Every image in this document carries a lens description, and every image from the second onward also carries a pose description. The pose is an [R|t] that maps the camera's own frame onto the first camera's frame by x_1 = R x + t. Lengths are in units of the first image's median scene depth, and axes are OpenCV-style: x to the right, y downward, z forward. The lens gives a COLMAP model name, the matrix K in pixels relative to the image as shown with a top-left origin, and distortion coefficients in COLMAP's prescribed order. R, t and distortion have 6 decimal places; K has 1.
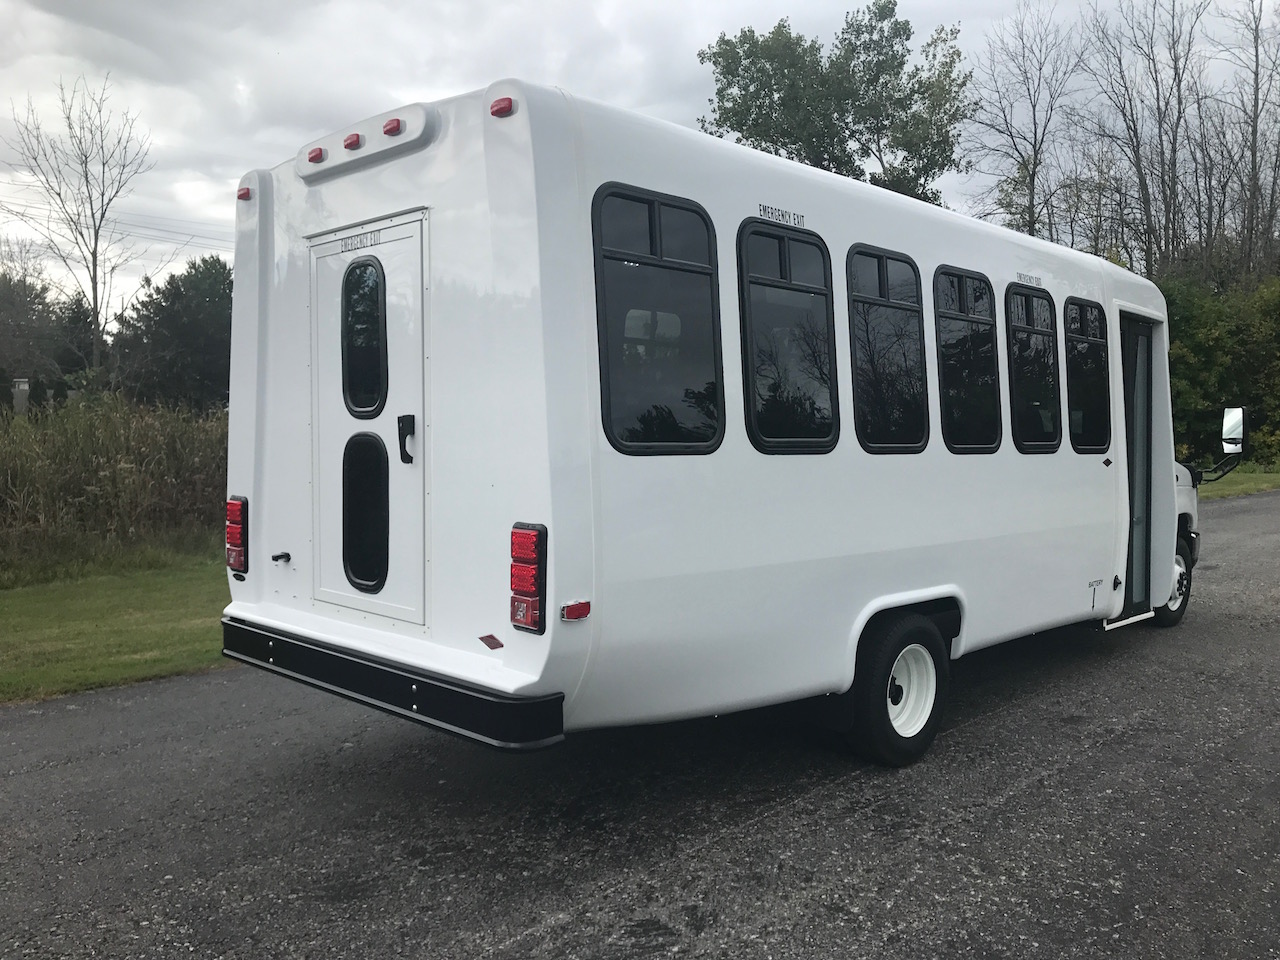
lens RADIAL K [[1054.4, 0, 638.2], [0, 1054.4, 475.9], [0, 0, 1]] dist [0.023091, -0.013047]
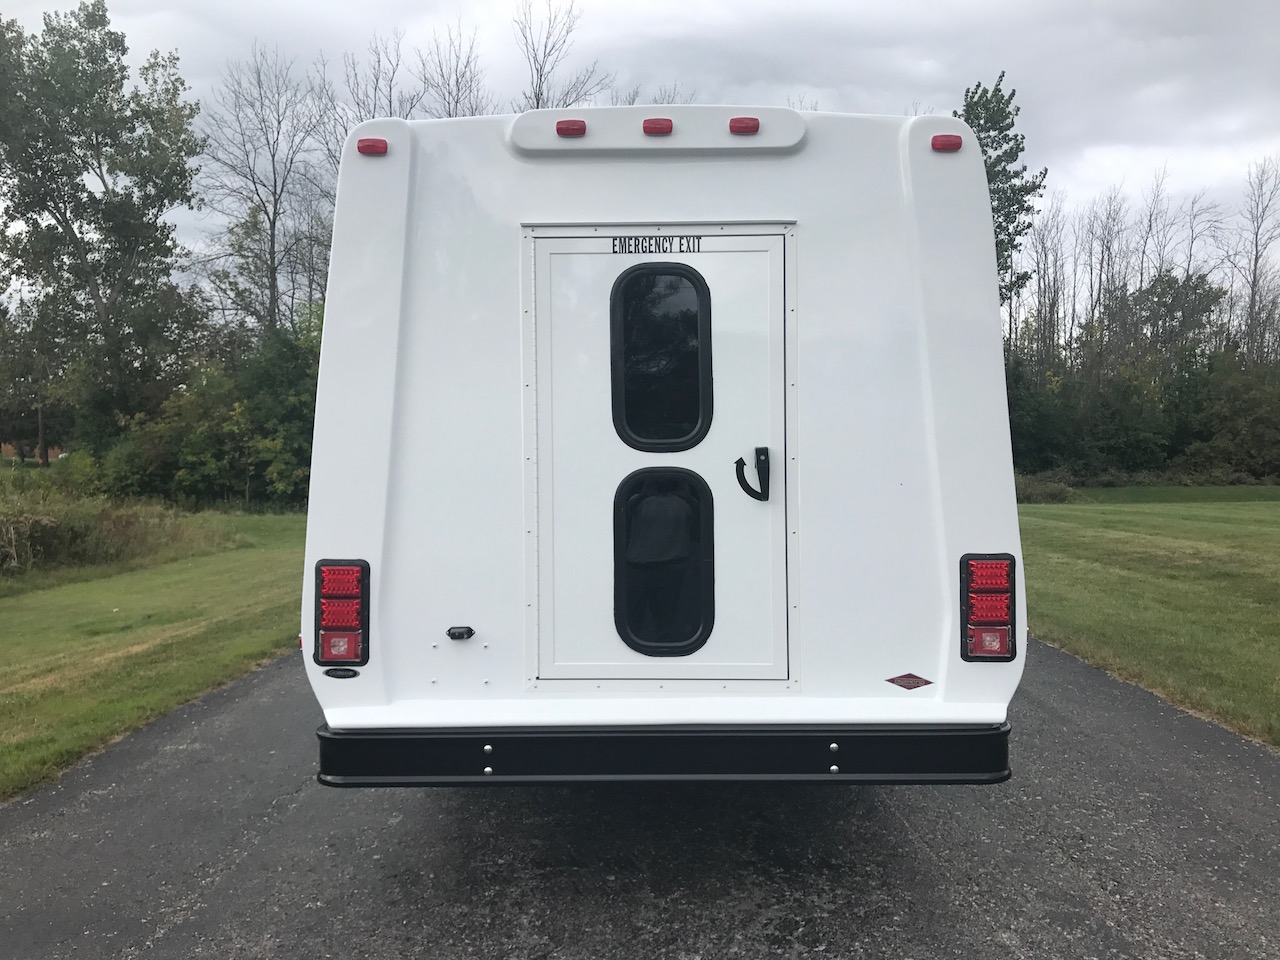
lens RADIAL K [[1054.4, 0, 632.4], [0, 1054.4, 485.0], [0, 0, 1]] dist [0.023091, -0.013047]
pose [[0.723194, -0.015629, 0.690468, -0.825881], [0.039000, 0.999073, -0.018234, -0.012998], [-0.689543, 0.040115, 0.723133, 0.387387]]
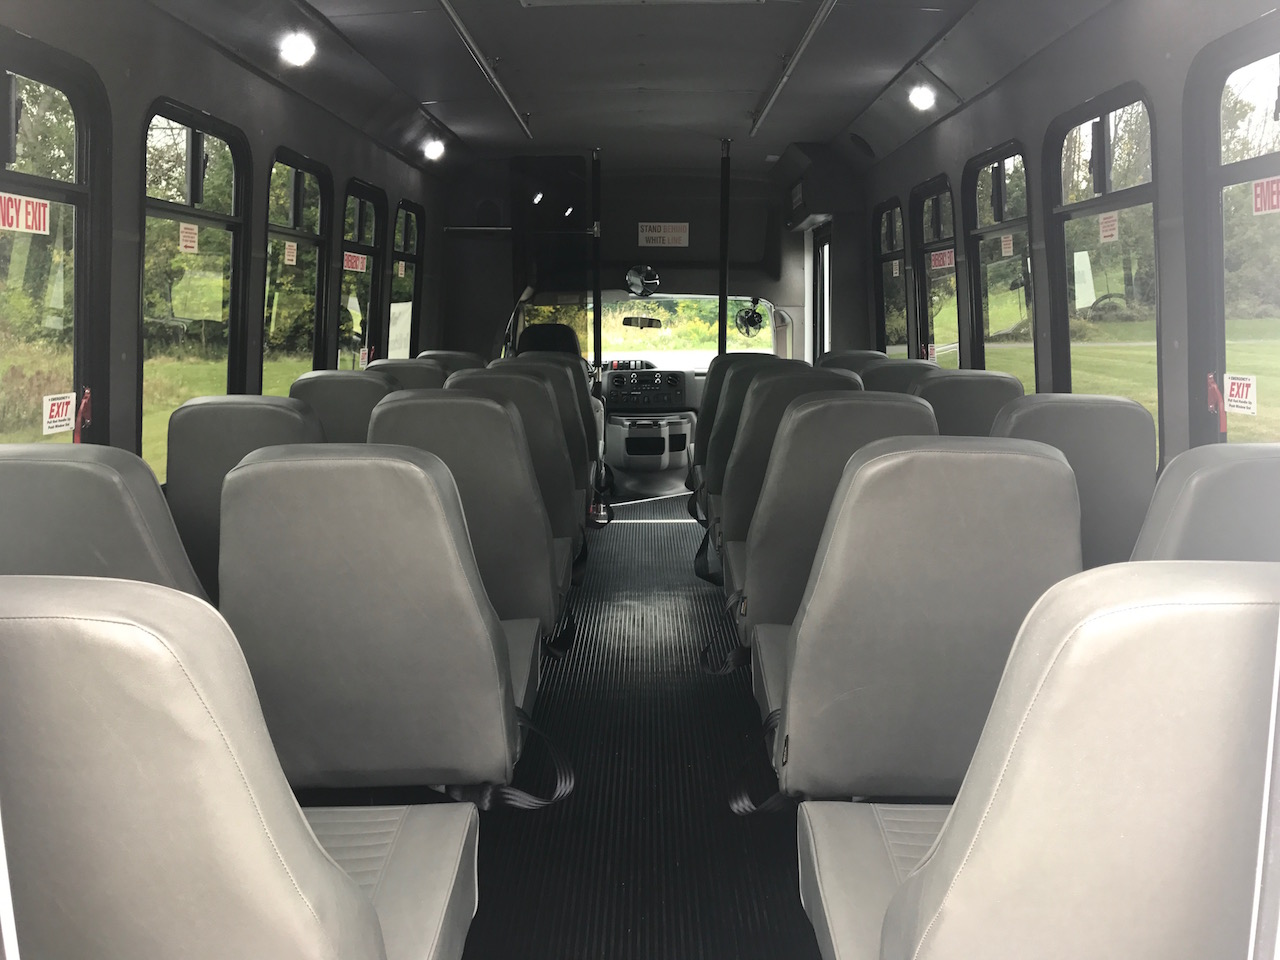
lens RADIAL K [[1054.4, 0, 636.7], [0, 1054.4, 477.9], [0, 0, 1]] dist [0.023091, -0.013047]
pose [[0.716600, -0.127170, 0.685793, -0.796018], [0.044777, 0.989597, 0.136718, -0.020272], [-0.696046, -0.067265, 0.714840, 0.413990]]
